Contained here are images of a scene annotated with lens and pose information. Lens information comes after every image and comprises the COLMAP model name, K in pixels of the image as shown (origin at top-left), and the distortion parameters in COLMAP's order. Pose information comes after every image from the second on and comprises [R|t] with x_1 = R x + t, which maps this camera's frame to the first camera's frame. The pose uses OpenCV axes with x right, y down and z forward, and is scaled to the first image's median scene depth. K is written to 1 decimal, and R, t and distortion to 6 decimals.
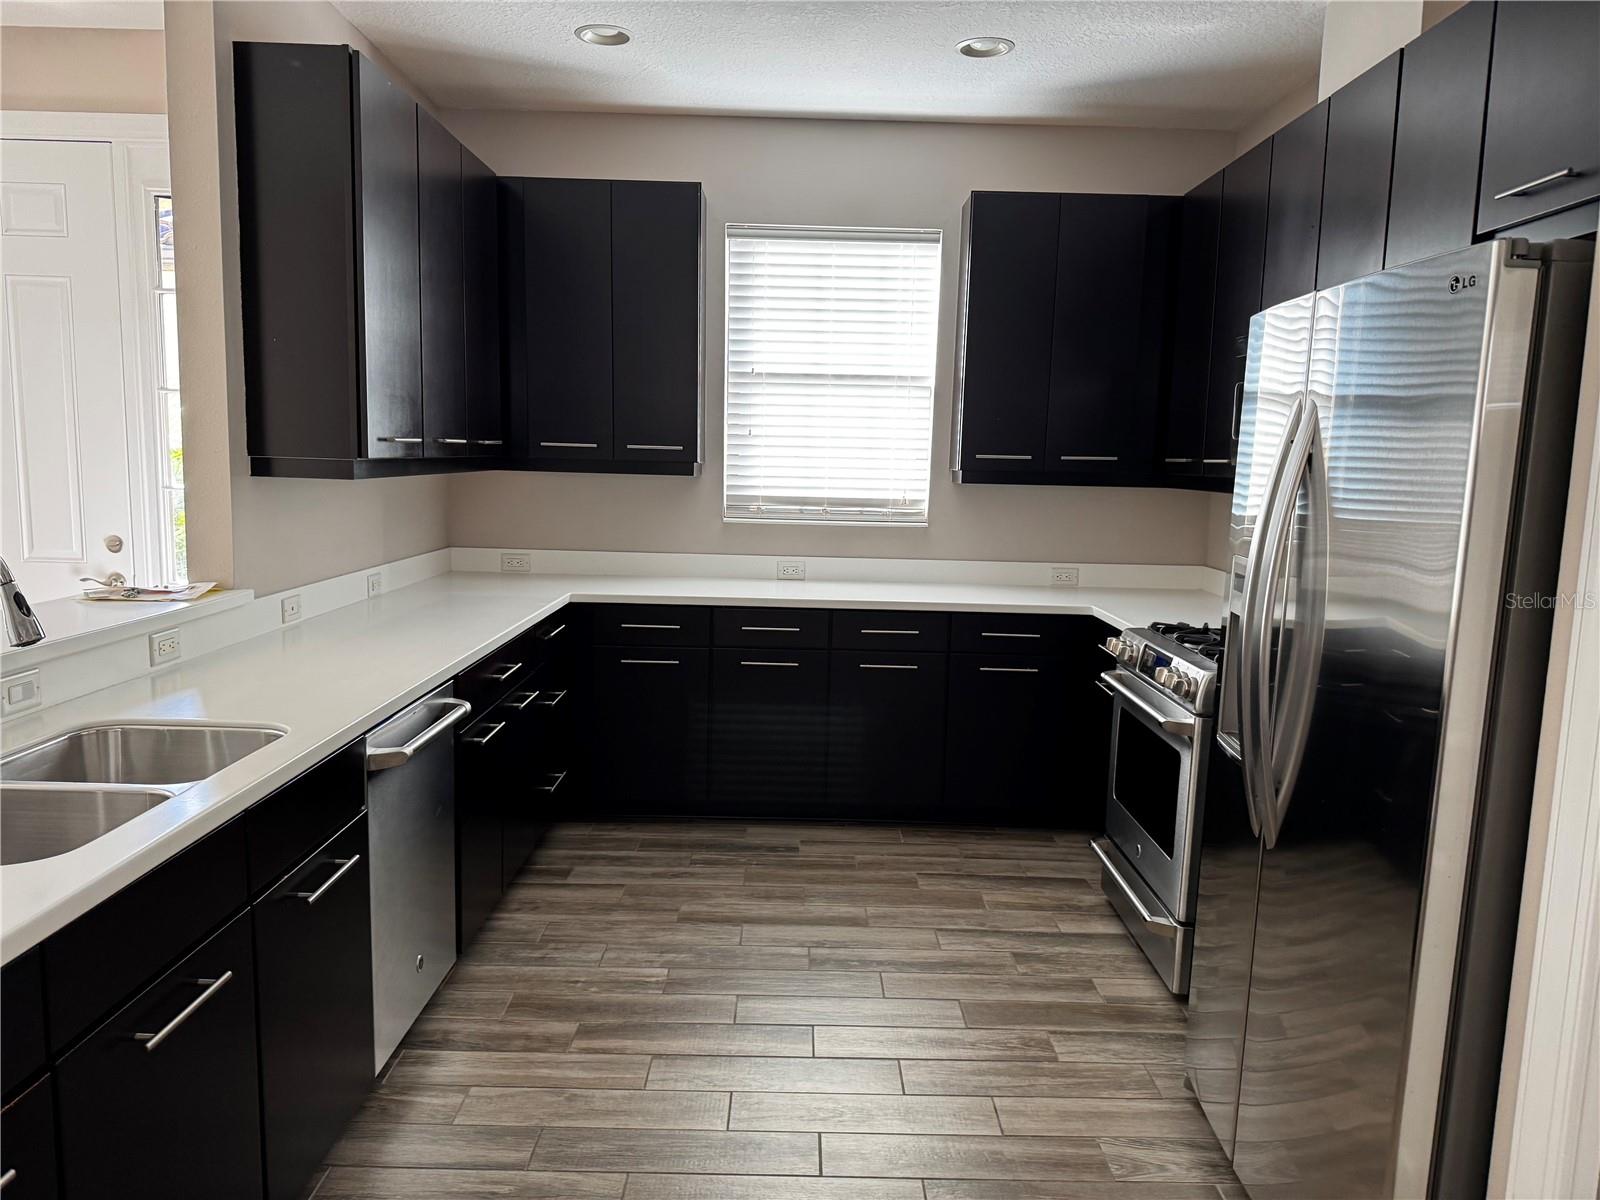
lens RADIAL K [[1120.5, 0, 811.6], [0, 1120.5, 606.8], [0, 0, 1]] dist [0.156162, -0.332952]
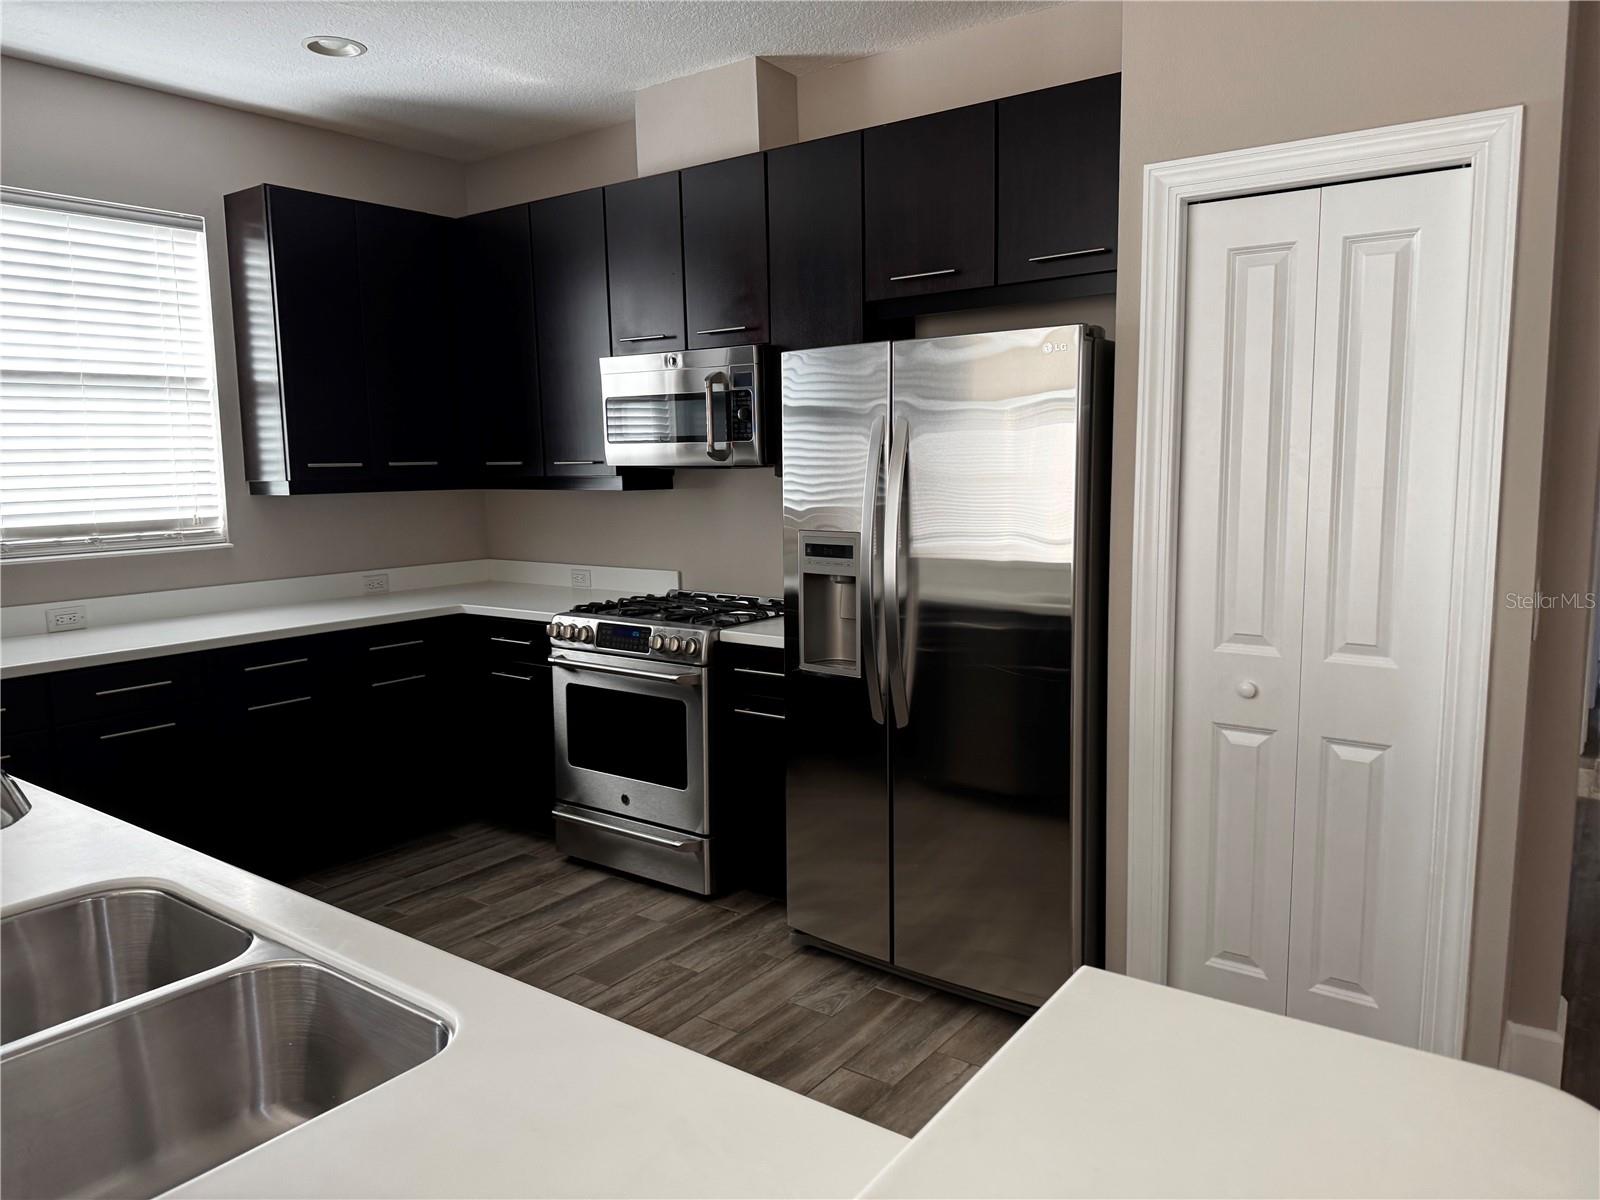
lens RADIAL K [[1126.9, 0, 780.4], [0, 1126.9, 597.4], [0, 0, 1]] dist [0.063881, -0.116221]
pose [[0.592354, -0.134340, 0.794399, -0.399952], [0.144284, 0.987749, 0.059450, -0.025409], [-0.792653, 0.079403, 0.604480, 0.133417]]
